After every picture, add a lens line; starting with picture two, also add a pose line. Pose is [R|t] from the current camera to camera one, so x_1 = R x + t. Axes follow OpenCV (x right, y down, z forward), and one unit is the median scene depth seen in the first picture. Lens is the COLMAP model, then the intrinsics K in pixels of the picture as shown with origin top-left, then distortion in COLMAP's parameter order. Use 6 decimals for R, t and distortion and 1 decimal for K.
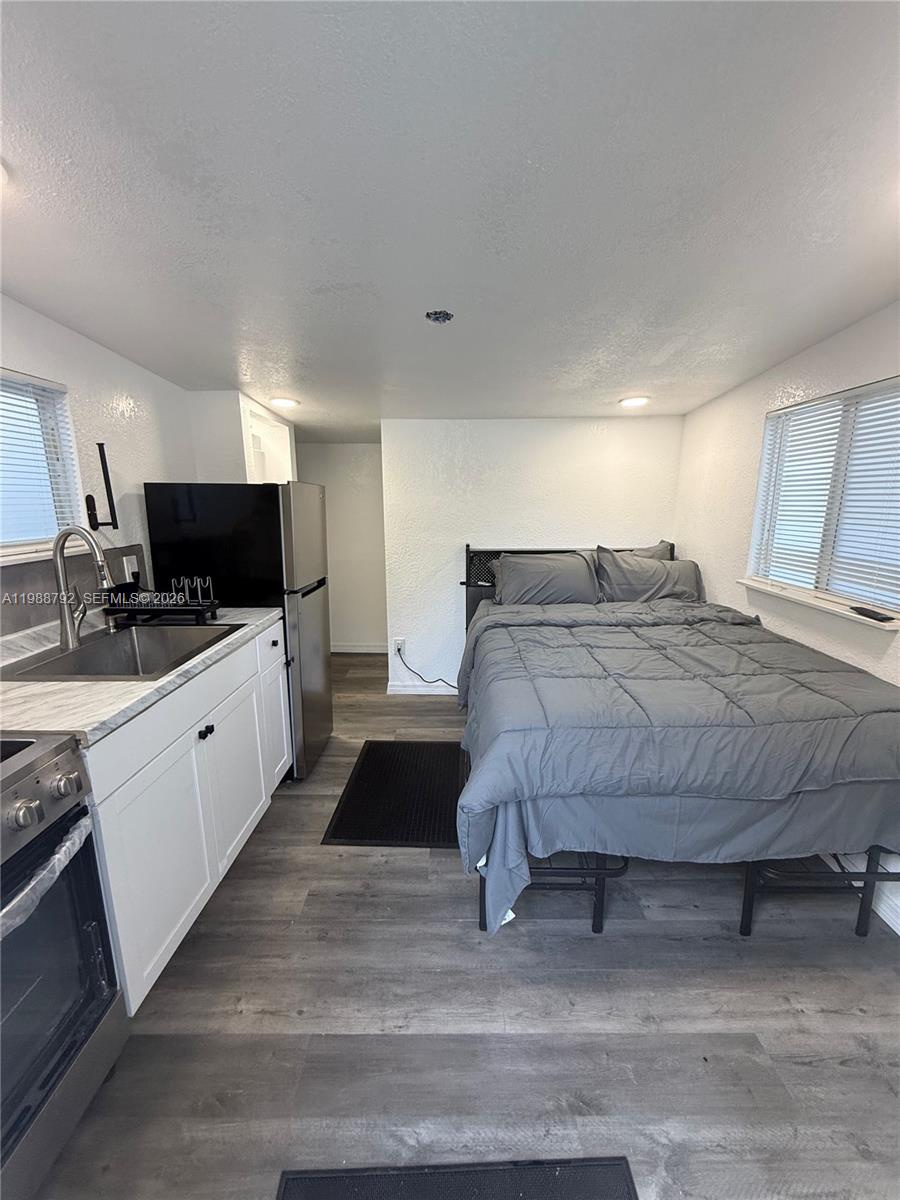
lens RADIAL K [[481.3, 0, 453.2], [0, 481.3, 598.4], [0, 0, 1]] dist [0.004538, 0.001278]
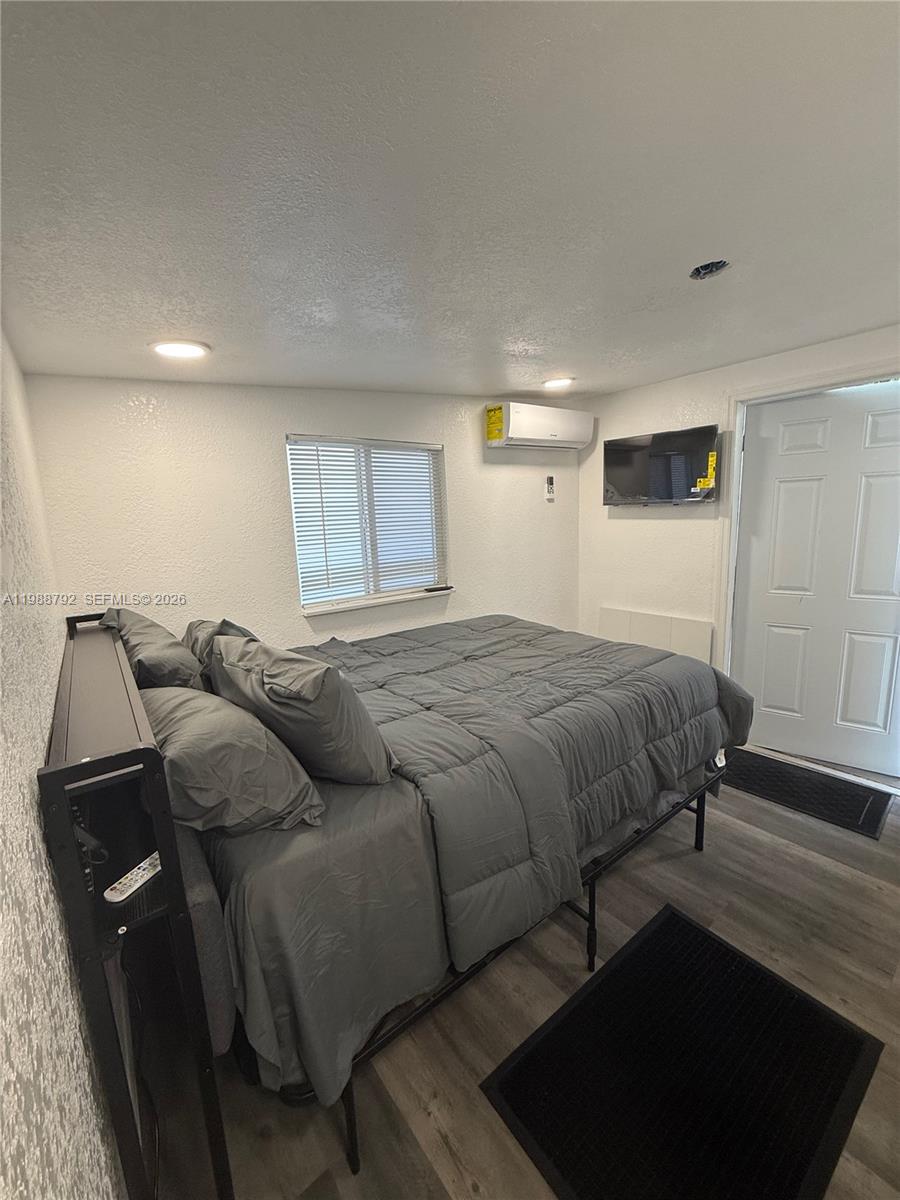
lens RADIAL K [[481.3, 0, 455.2], [0, 481.3, 598.2], [0, 0, 1]] dist [0.004538, 0.001278]
pose [[-0.629972, -0.108016, 0.769069, -0.413605], [0.193438, 0.937246, 0.290089, -0.396315], [-0.752141, 0.331516, -0.569544, 1.892956]]
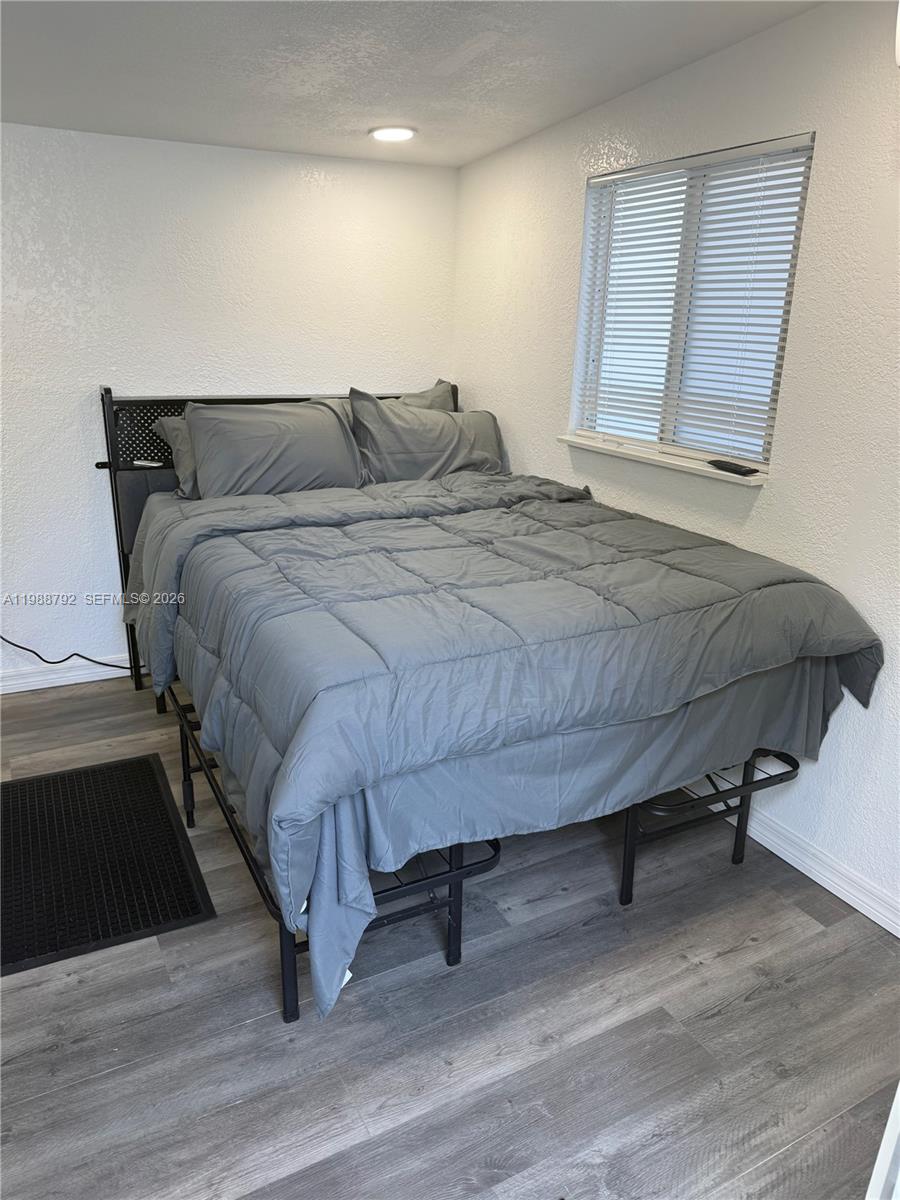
lens RADIAL K [[855.5, 0, 448.3], [0, 855.5, 598.1], [0, 0, 1]] dist [0.048740, -0.041307]
pose [[0.880201, -0.124217, 0.458056, -0.190006], [0.070255, 0.988611, 0.133092, 0.023731], [-0.469372, -0.084967, 0.878903, -0.012555]]
